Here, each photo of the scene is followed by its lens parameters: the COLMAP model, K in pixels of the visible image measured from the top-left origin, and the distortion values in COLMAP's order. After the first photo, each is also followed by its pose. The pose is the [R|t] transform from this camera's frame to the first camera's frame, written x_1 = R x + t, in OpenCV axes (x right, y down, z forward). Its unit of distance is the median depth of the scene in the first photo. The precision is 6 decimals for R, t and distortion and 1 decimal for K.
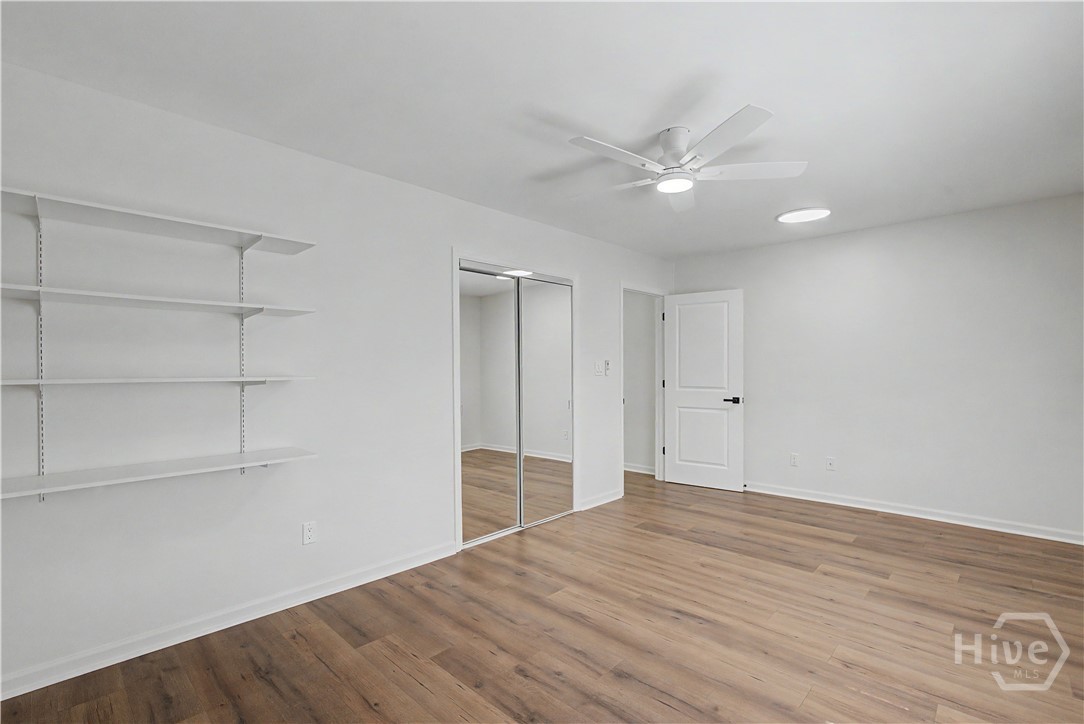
lens RADIAL K [[489.4, 0, 541.0], [0, 489.4, 356.4], [0, 0, 1]] dist [-0.013155, 0.000146]
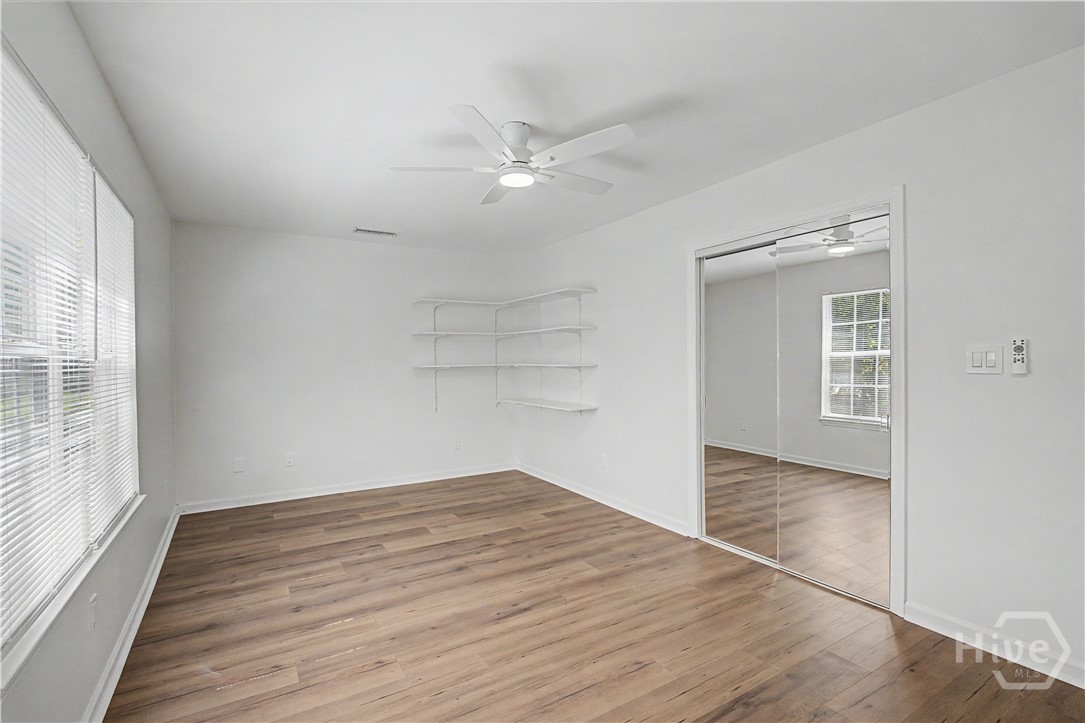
lens RADIAL K [[517.6, 0, 548.9], [0, 517.6, 362.5], [0, 0, 1]] dist [0.002016, -0.000065]
pose [[-0.254705, 0.015525, -0.966894, 1.209055], [0.034051, 0.999395, 0.007077, 0.015453], [0.966419, -0.031122, -0.255079, 1.255407]]
